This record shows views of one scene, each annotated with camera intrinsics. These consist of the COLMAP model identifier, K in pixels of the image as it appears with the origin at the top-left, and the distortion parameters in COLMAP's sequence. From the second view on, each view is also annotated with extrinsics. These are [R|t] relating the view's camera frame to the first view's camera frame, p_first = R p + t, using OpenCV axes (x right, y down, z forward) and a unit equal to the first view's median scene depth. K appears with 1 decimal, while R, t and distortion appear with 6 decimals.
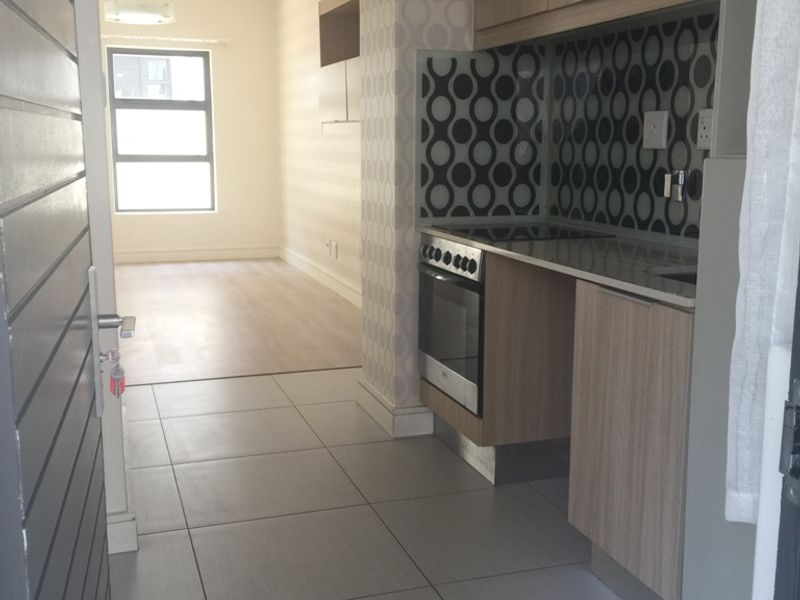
lens RADIAL K [[903.2, 0, 398.7], [0, 903.2, 304.9], [0, 0, 1]] dist [0.045036, 0.000000]
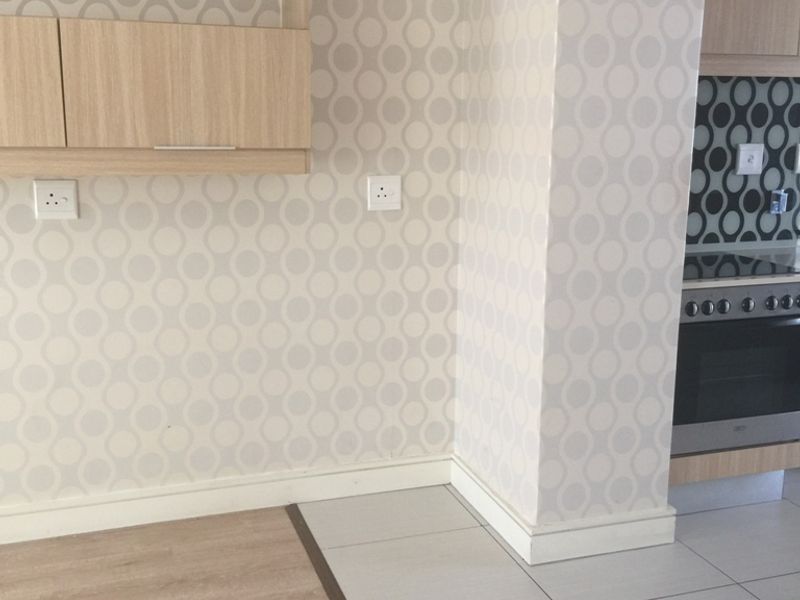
lens RADIAL K [[903.2, 0, 402.2], [0, 903.2, 293.1], [0, 0, 1]] dist [0.045036, 0.000000]
pose [[0.002738, -0.190363, 0.981710, -0.806172], [0.177238, 0.966263, 0.186874, -0.280336], [-0.984164, 0.173485, 0.036385, 1.229782]]
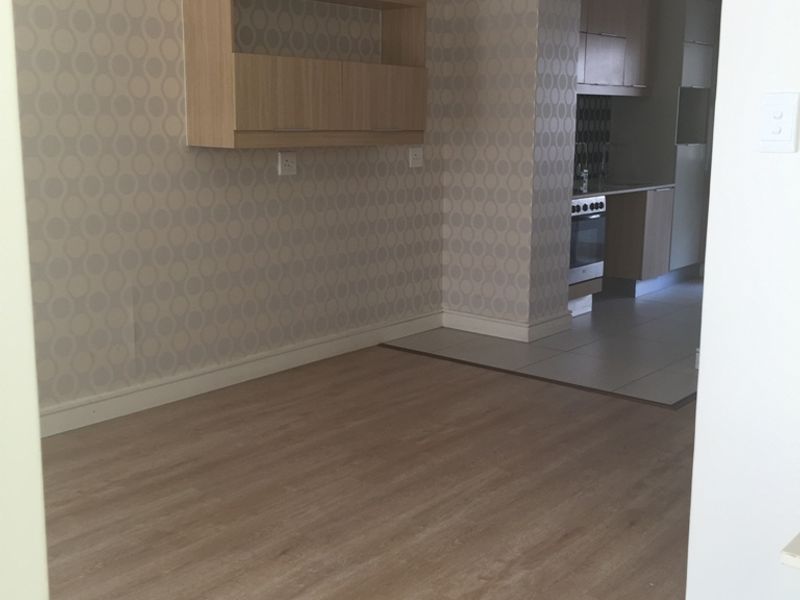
lens RADIAL K [[903.2, 0, 404.7], [0, 903.2, 303.8], [0, 0, 1]] dist [0.045036, 0.000000]
pose [[-0.517208, -0.171143, 0.838574, -1.264778], [0.153528, 0.945357, 0.287627, -0.428355], [-0.841977, 0.277507, -0.462671, 2.088131]]
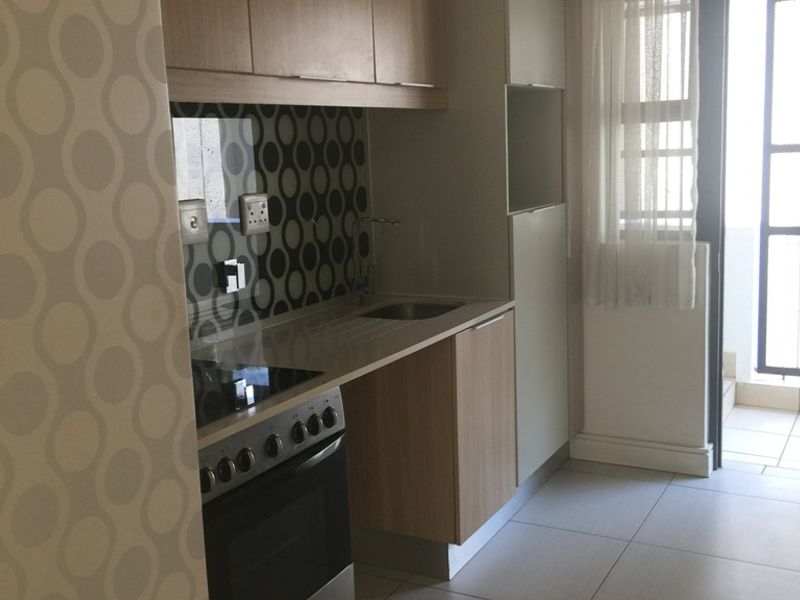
lens RADIAL K [[903.2, 0, 394.2], [0, 903.2, 322.2], [0, 0, 1]] dist [0.045036, 0.000000]
pose [[-0.667032, -0.112369, 0.736507, -0.412315], [0.177345, 0.936198, 0.303451, -0.280637], [-0.723614, 0.333027, -0.604545, 1.201107]]
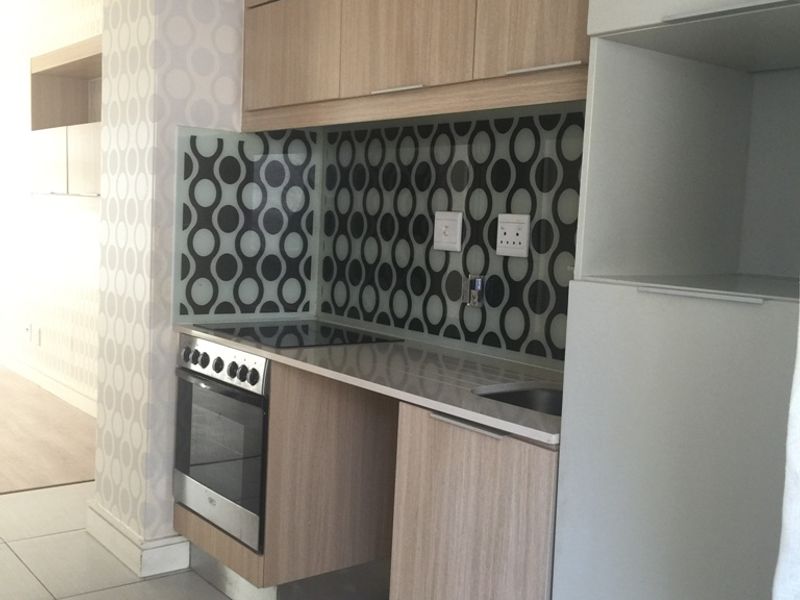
lens RADIAL K [[903.2, 0, 398.8], [0, 903.2, 295.2], [0, 0, 1]] dist [0.055688, 0.000000]
pose [[0.943725, 0.014347, 0.330419, -0.066037], [0.014855, 0.996212, -0.085683, -0.038647], [-0.330397, 0.085769, 0.939937, 0.113727]]
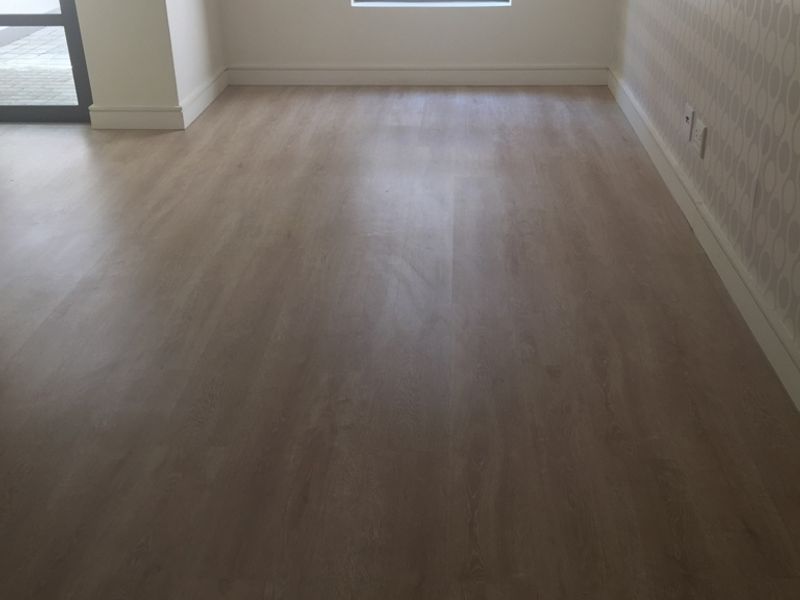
lens RADIAL K [[903.2, 0, 398.7], [0, 903.2, 296.6], [0, 0, 1]] dist [0.045036, 0.000000]
pose [[0.926939, 0.157294, -0.340651, -0.084531], [-0.055122, 0.955124, 0.291031, -0.229942], [0.371141, -0.250991, 0.894012, 0.984611]]
